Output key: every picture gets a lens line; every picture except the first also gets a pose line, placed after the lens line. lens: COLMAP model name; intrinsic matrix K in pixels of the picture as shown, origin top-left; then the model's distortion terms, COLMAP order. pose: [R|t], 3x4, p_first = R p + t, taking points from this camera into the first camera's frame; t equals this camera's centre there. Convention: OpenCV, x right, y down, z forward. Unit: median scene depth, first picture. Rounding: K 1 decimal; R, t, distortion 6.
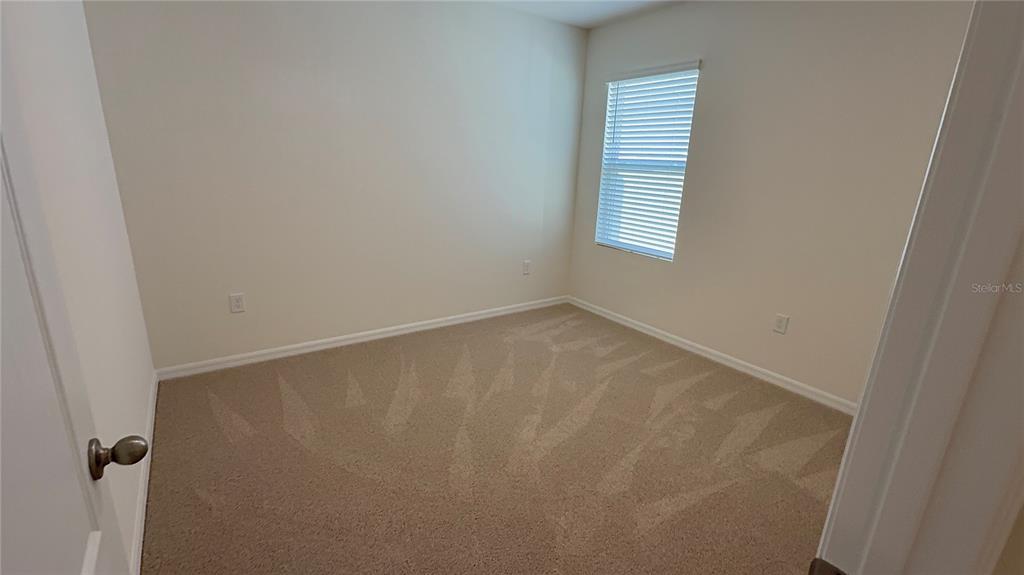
lens RADIAL K [[446.2, 0, 514.2], [0, 446.2, 292.3], [0, 0, 1]] dist [-0.001806, -0.000657]
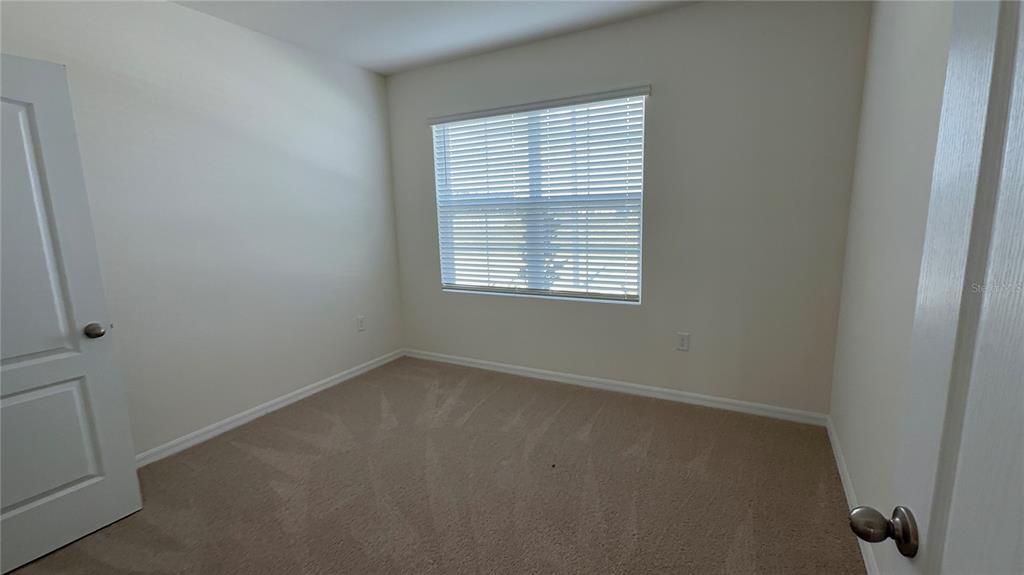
lens RADIAL K [[446.2, 0, 512.9], [0, 446.2, 283.8], [0, 0, 1]] dist [-0.001806, -0.000657]
pose [[0.897734, -0.144868, 0.416038, -0.082709], [0.190004, 0.979357, -0.068974, -0.032318], [-0.397458, 0.140969, 0.906728, 0.100323]]
